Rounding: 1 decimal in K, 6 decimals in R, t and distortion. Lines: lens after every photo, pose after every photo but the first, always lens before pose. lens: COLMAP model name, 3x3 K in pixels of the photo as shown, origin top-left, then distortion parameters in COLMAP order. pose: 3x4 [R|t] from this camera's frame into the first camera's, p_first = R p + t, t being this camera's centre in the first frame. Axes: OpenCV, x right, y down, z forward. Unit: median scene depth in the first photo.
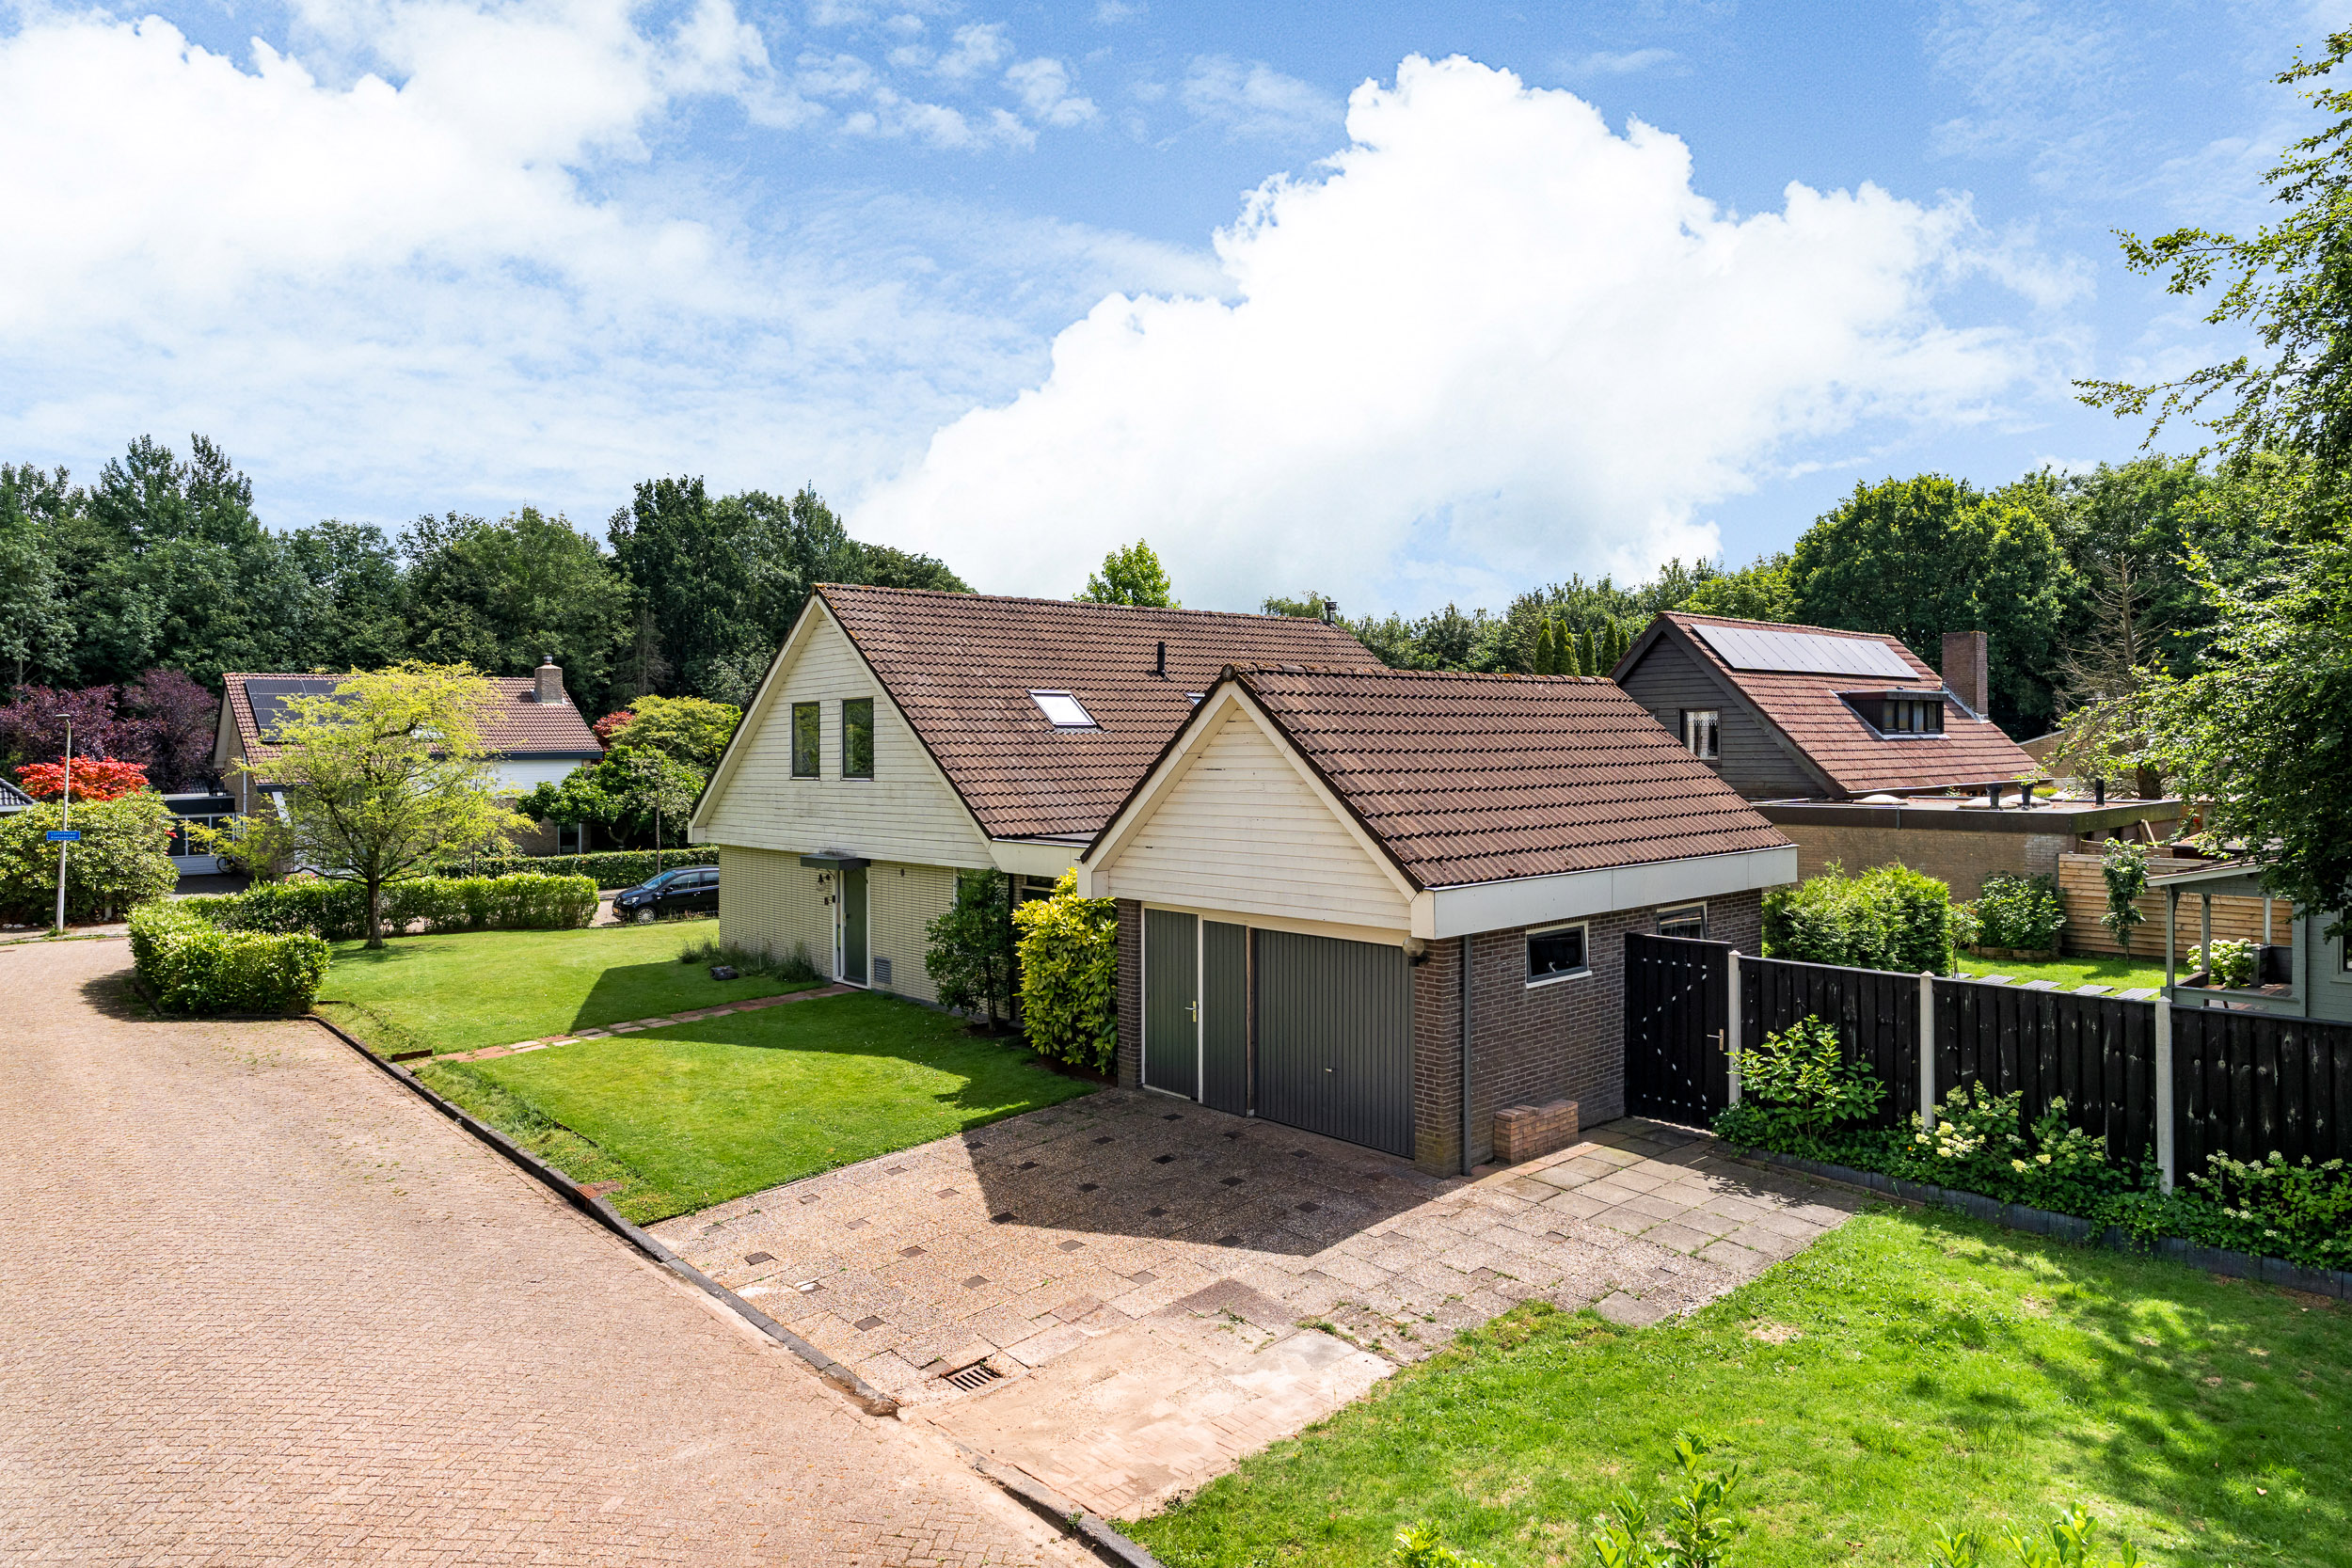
lens RADIAL K [[1370.6, 0, 1218.0], [0, 1370.6, 741.2], [0, 0, 1]] dist [-0.003373, -0.001383]
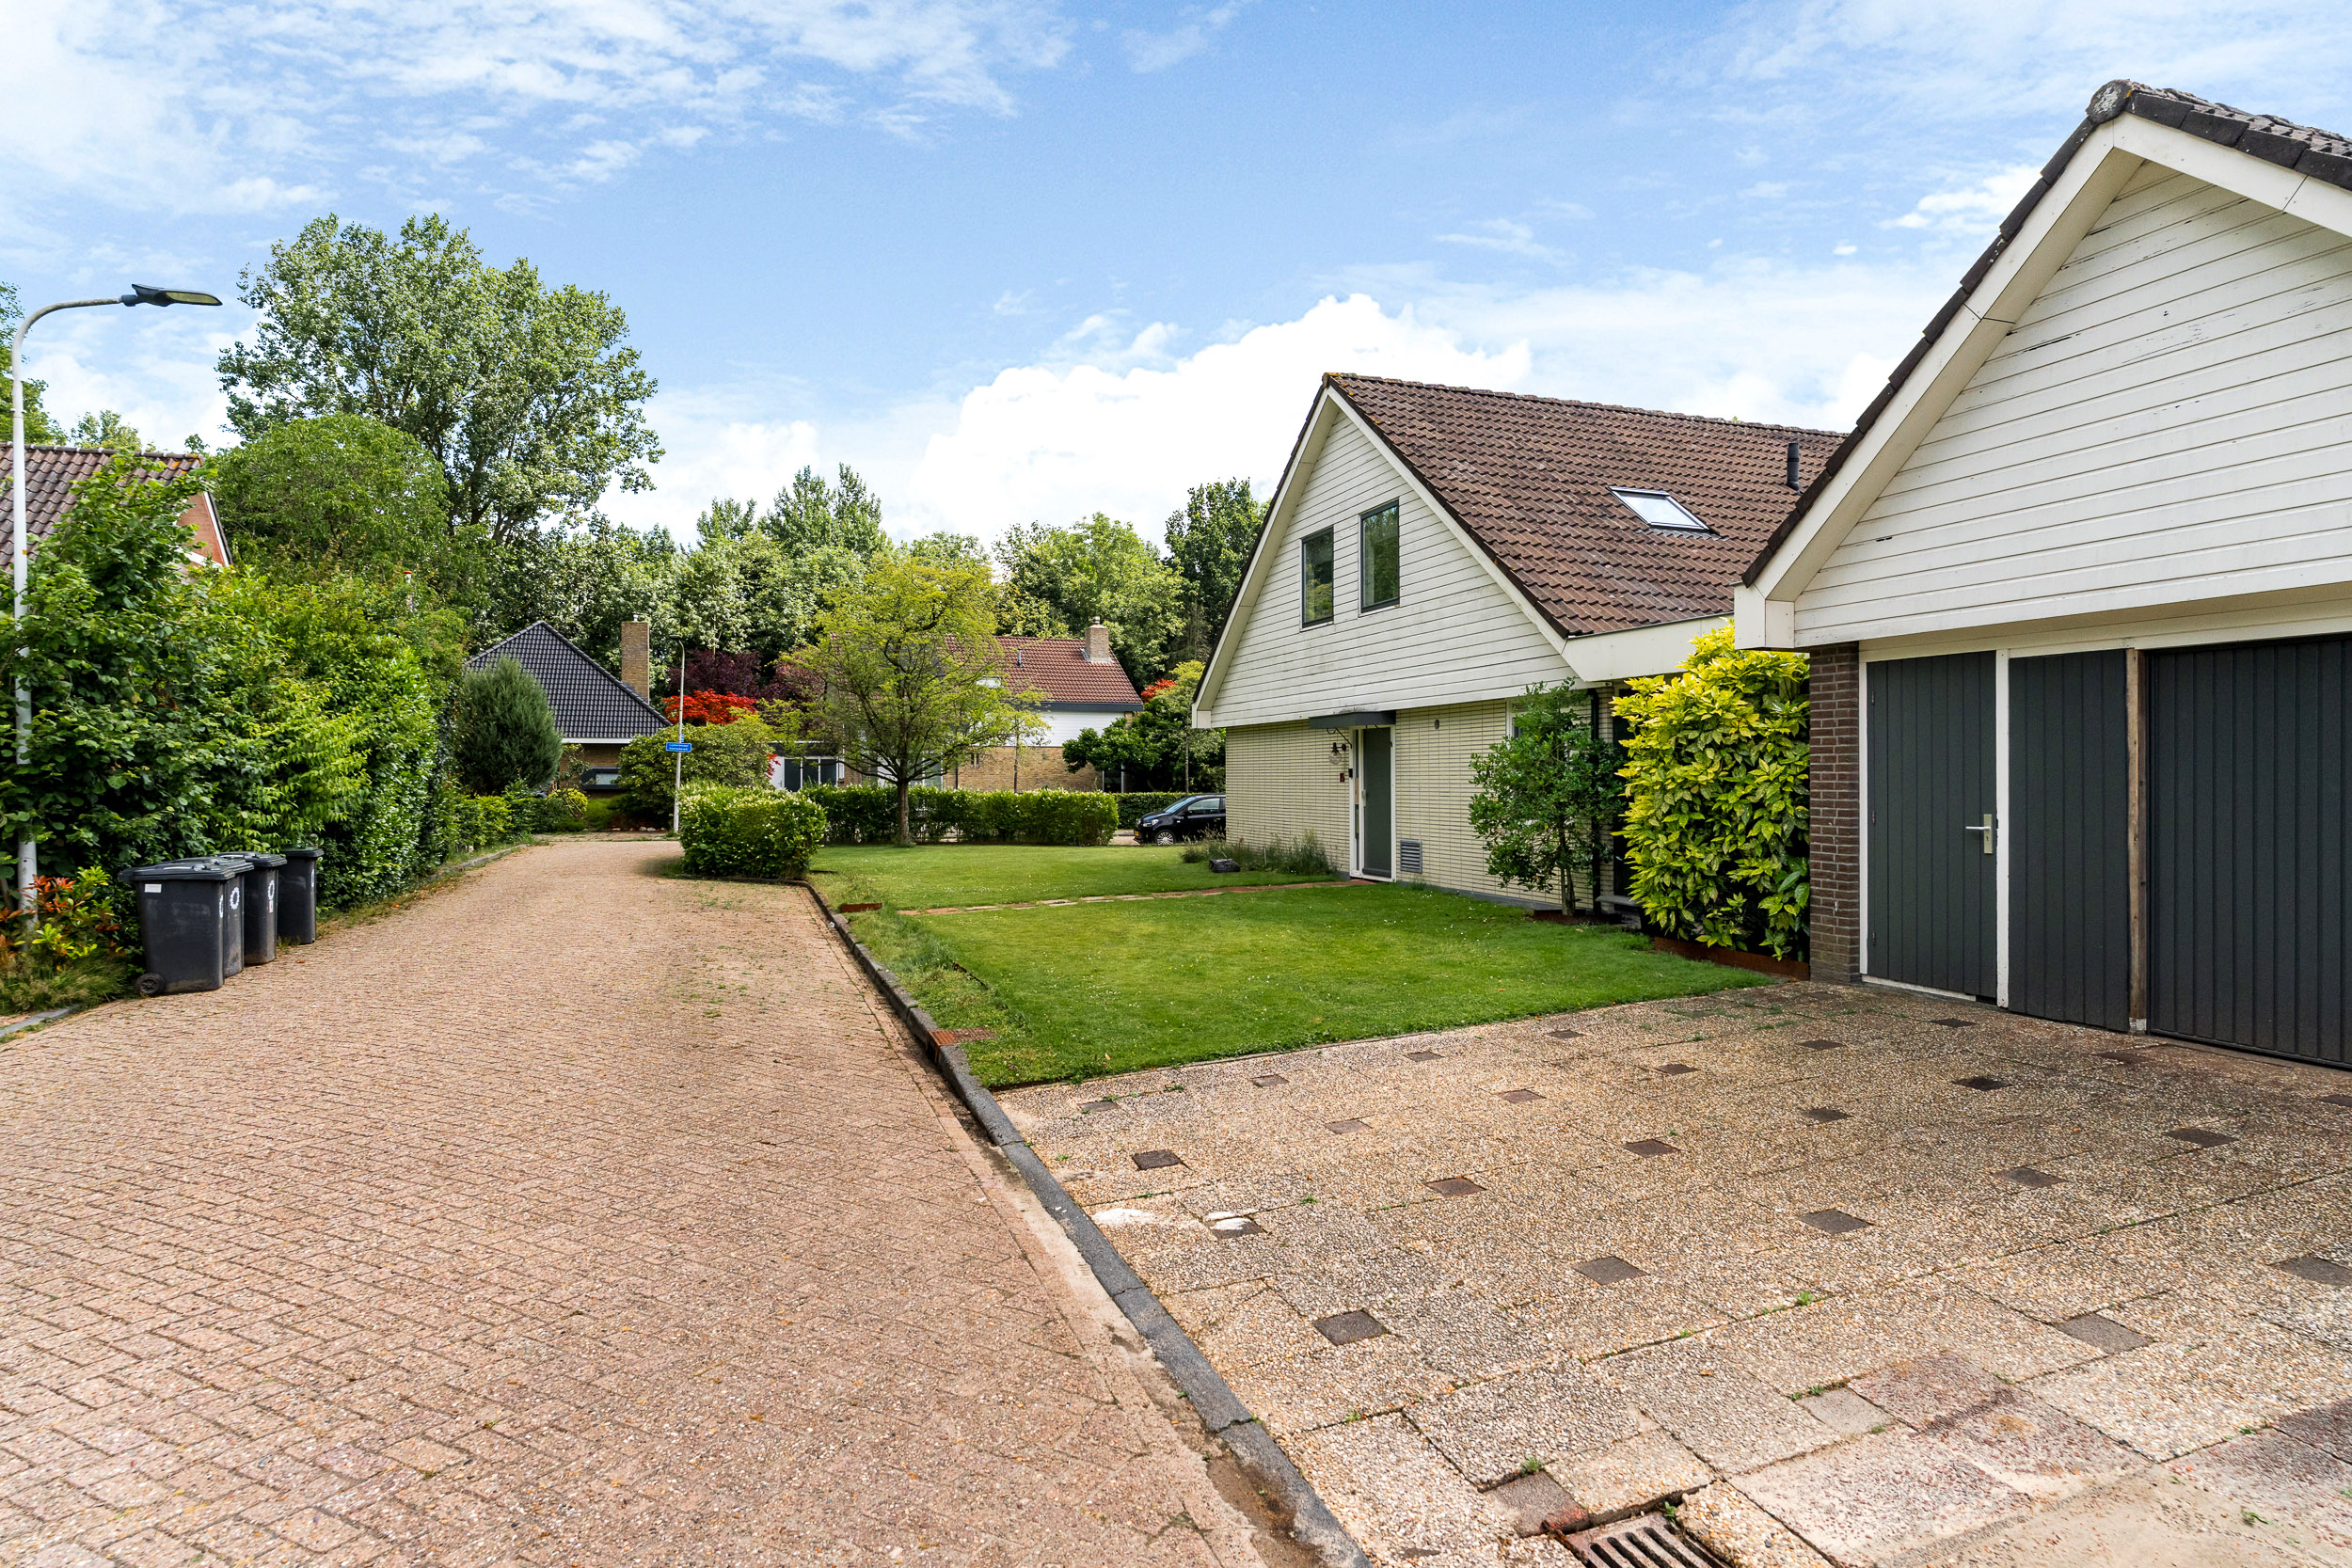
lens RADIAL K [[1339.4, 0, 1165.6], [0, 1339.4, 772.4], [0, 0, 1]] dist [-0.004349, 0.004084]
pose [[0.910202, 0.004489, -0.414141, -0.084545], [0.001780, 0.999890, 0.014751, 0.152633], [0.414162, -0.014164, 0.910093, 0.370588]]
